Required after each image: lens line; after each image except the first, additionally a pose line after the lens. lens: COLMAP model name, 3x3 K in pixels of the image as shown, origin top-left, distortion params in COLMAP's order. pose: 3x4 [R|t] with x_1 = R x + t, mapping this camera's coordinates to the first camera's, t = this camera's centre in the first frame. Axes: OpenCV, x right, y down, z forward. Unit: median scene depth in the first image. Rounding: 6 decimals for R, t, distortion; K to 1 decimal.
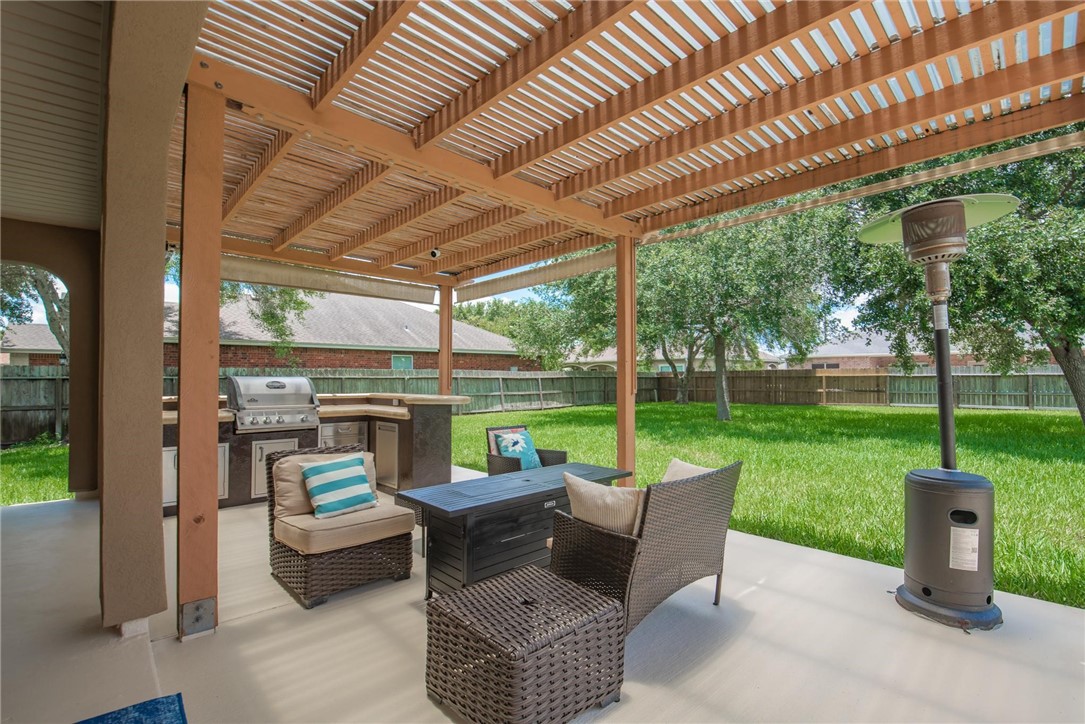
lens RADIAL K [[477.3, 0, 566.6], [0, 477.3, 365.6], [0, 0, 1]] dist [-0.011844, -0.002013]
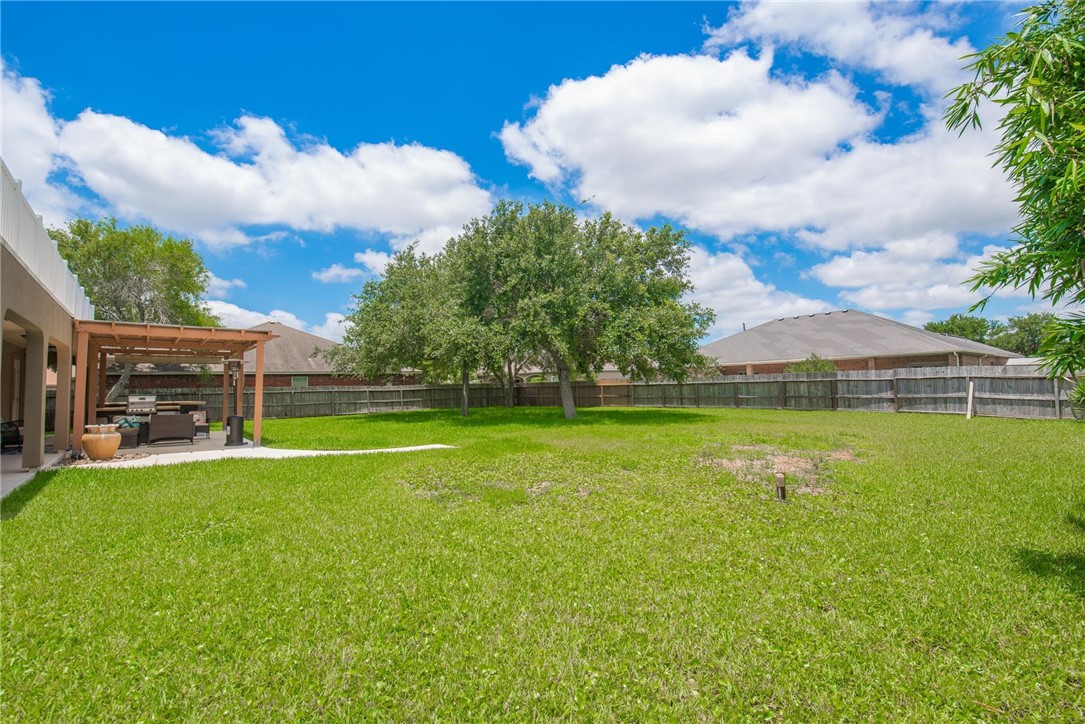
lens RADIAL K [[477.3, 0, 536.5], [0, 477.3, 357.1], [0, 0, 1]] dist [-0.011844, -0.002013]
pose [[0.994016, -0.023406, -0.106697, 0.563233], [0.019860, 0.999218, -0.034179, -0.017942], [0.107414, 0.031856, 0.993704, -0.430909]]
